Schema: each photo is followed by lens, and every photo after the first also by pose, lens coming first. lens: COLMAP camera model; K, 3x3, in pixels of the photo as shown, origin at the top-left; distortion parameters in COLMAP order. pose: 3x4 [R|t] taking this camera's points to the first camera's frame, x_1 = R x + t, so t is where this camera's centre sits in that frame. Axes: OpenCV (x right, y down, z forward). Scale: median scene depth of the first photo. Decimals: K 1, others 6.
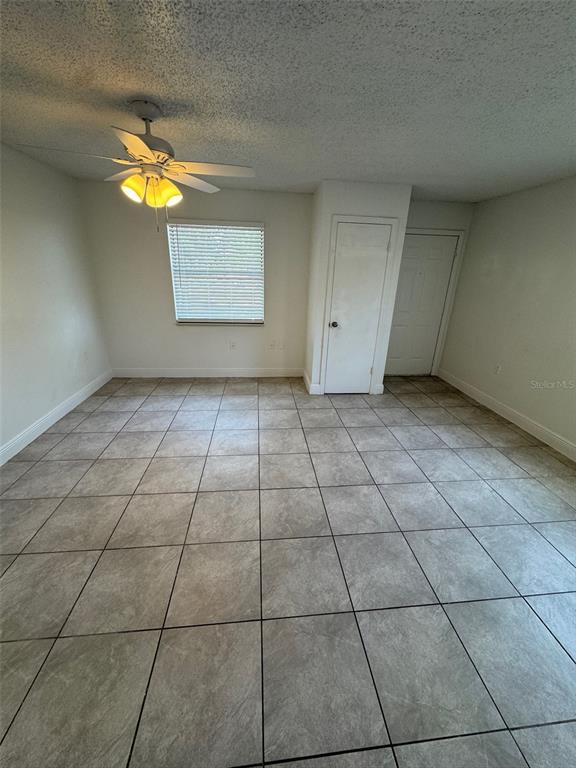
lens RADIAL K [[307.2, 0, 289.3], [0, 307.2, 385.0], [0, 0, 1]] dist [-0.003790, 0.000281]
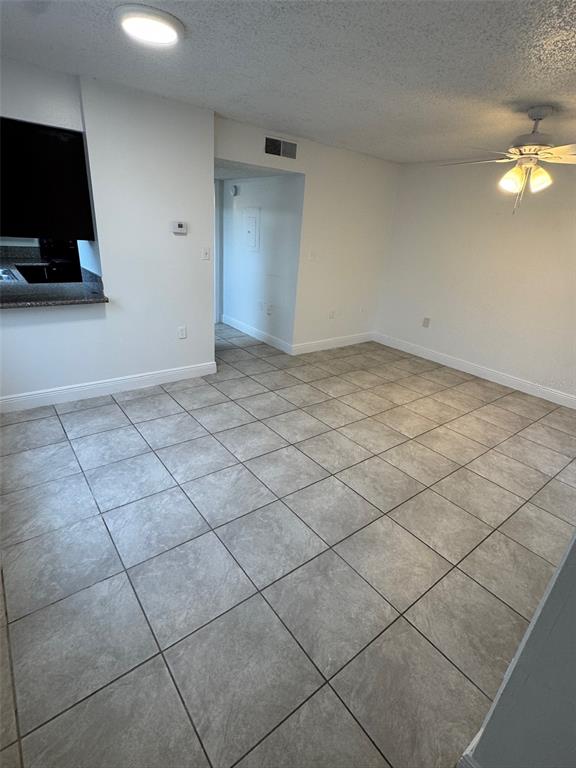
lens RADIAL K [[376.9, 0, 288.5], [0, 376.9, 384.6], [0, 0, 1]] dist [-0.004235, -0.000188]
pose [[-0.844115, 0.117831, -0.523054, 0.862580], [-0.284314, 0.728726, 0.622996, -0.542086], [0.454571, 0.674592, -0.581627, 1.500506]]
